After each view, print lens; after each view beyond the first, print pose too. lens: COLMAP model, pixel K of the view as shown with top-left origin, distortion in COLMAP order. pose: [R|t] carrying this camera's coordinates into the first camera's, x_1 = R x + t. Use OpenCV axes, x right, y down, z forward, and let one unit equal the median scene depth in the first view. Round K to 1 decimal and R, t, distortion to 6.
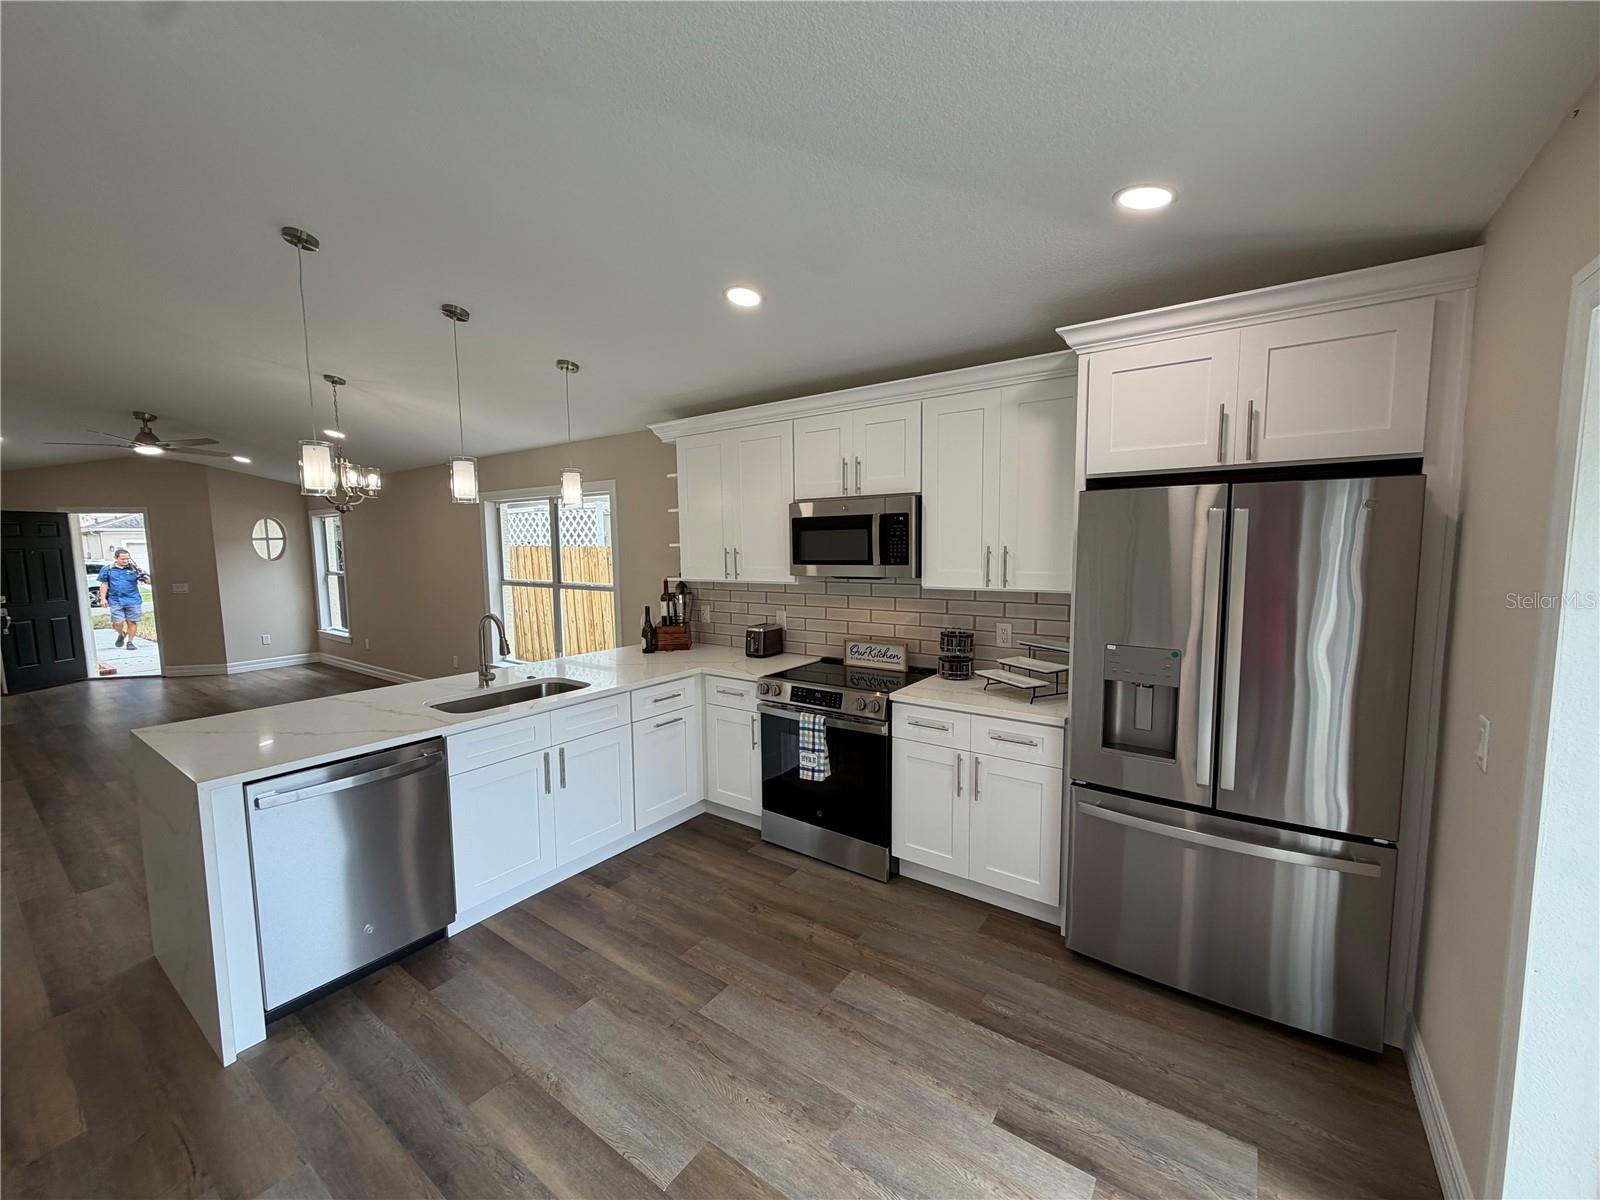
lens RADIAL K [[638.2, 0, 796.2], [0, 638.2, 599.0], [0, 0, 1]] dist [0.000264, -0.000141]
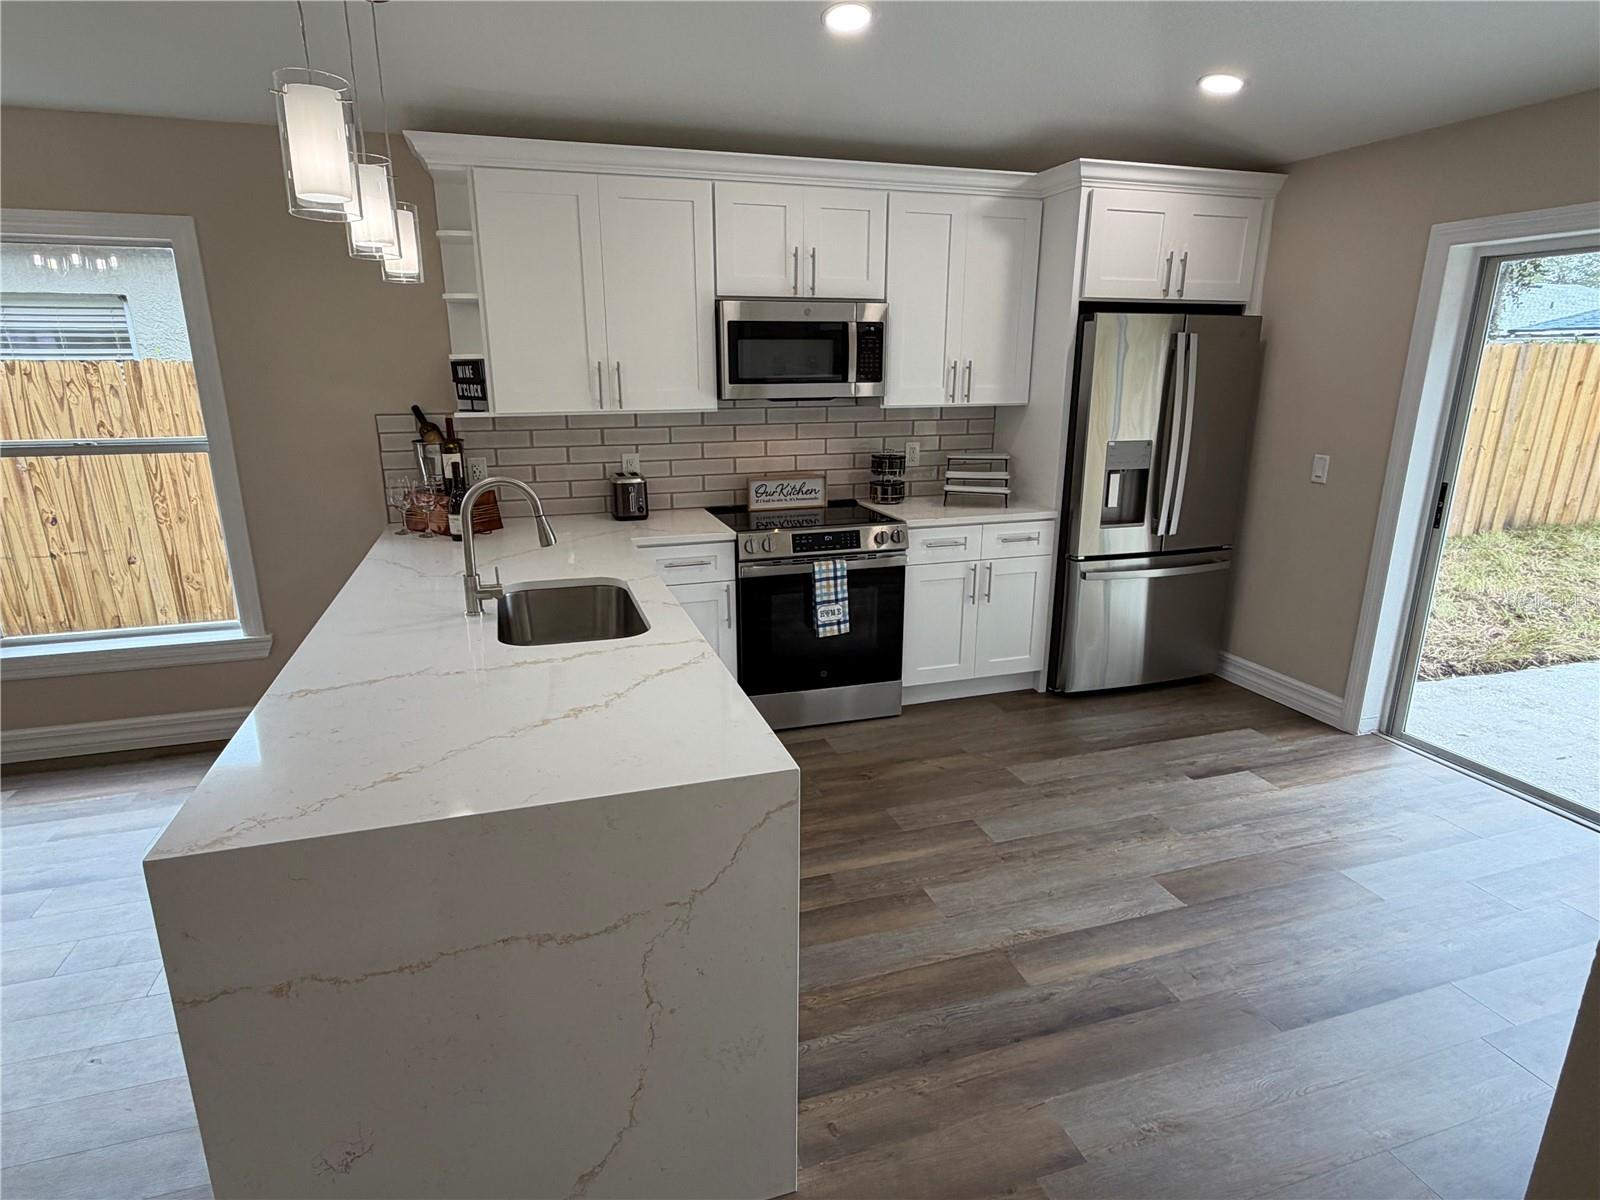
lens RADIAL K [[868.1, 0, 800.0], [0, 868.1, 600.0], [0, 0, 1]] dist [-0.000160, -0.000169]
pose [[0.590543, -0.202843, 0.781098, -0.928802], [0.065247, 0.976728, 0.204317, -0.009639], [-0.804364, -0.069694, 0.590035, 0.340215]]
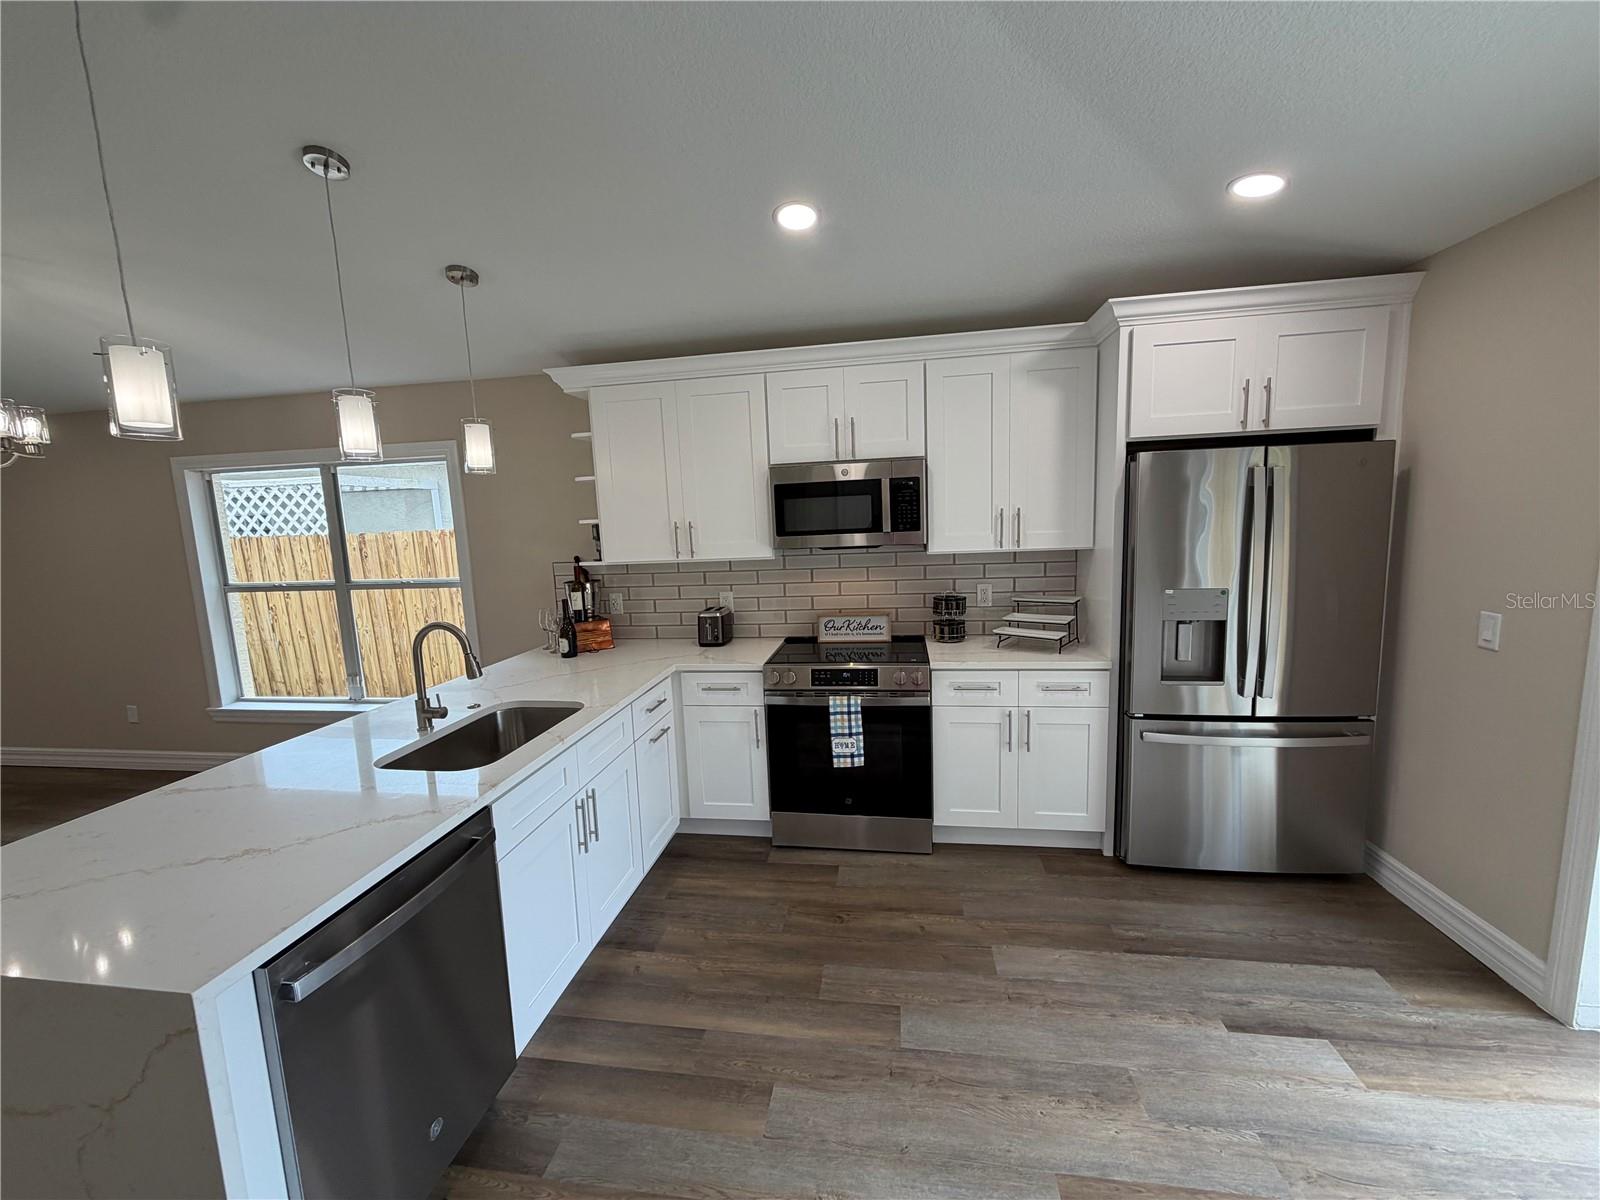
lens RADIAL K [[638.2, 0, 796.2], [0, 638.2, 599.0], [0, 0, 1]] dist [0.000264, -0.000141]
pose [[0.891028, -0.082258, 0.446434, -0.439794], [0.069335, 0.996567, 0.045240, -0.006220], [-0.448623, -0.009357, 0.893672, 0.210195]]
